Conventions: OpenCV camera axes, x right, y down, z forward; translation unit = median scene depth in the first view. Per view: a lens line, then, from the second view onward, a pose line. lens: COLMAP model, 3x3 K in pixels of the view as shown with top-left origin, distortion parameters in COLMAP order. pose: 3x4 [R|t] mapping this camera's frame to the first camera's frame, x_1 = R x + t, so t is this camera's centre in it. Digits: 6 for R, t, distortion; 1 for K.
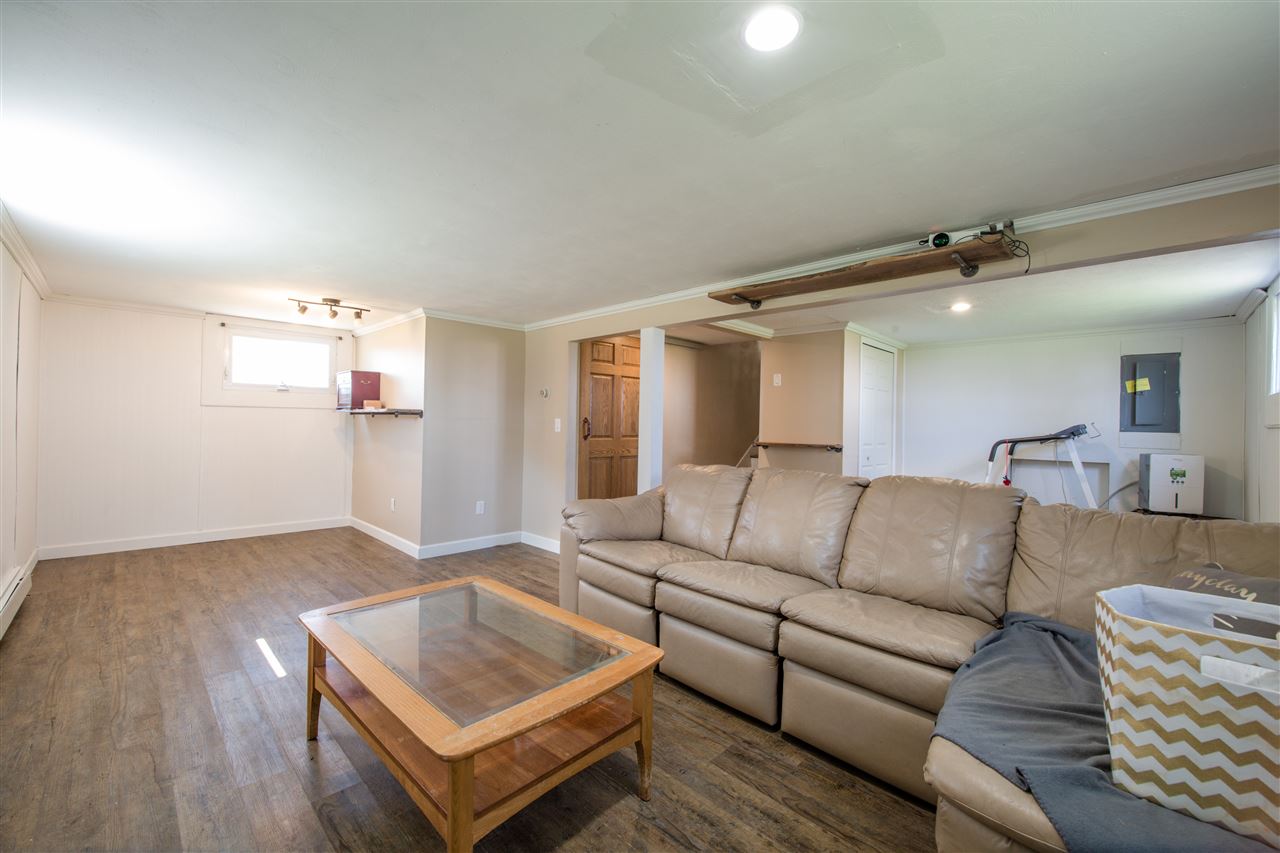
lens RADIAL K [[531.0, 0, 640.0], [0, 531.0, 426.5], [0, 0, 1]] dist [-0.012721, -0.000688]
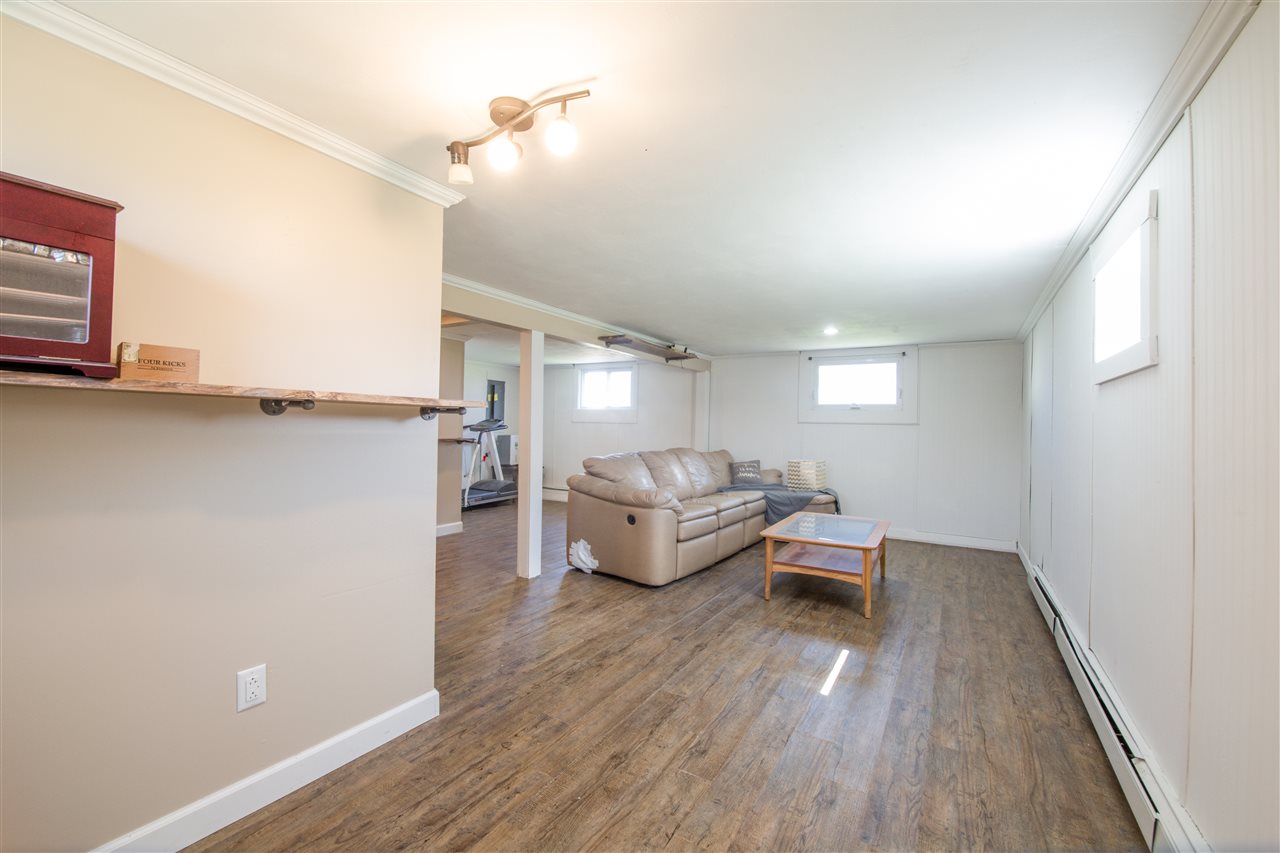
lens RADIAL K [[531.0, 0, 640.0], [0, 531.0, 426.5], [0, 0, 1]] dist [-0.012721, -0.000688]
pose [[-0.244385, -0.022318, 0.969421, -1.576664], [-0.017462, 0.999674, 0.018612, -0.036210], [-0.969521, -0.012380, -0.244696, 1.616832]]
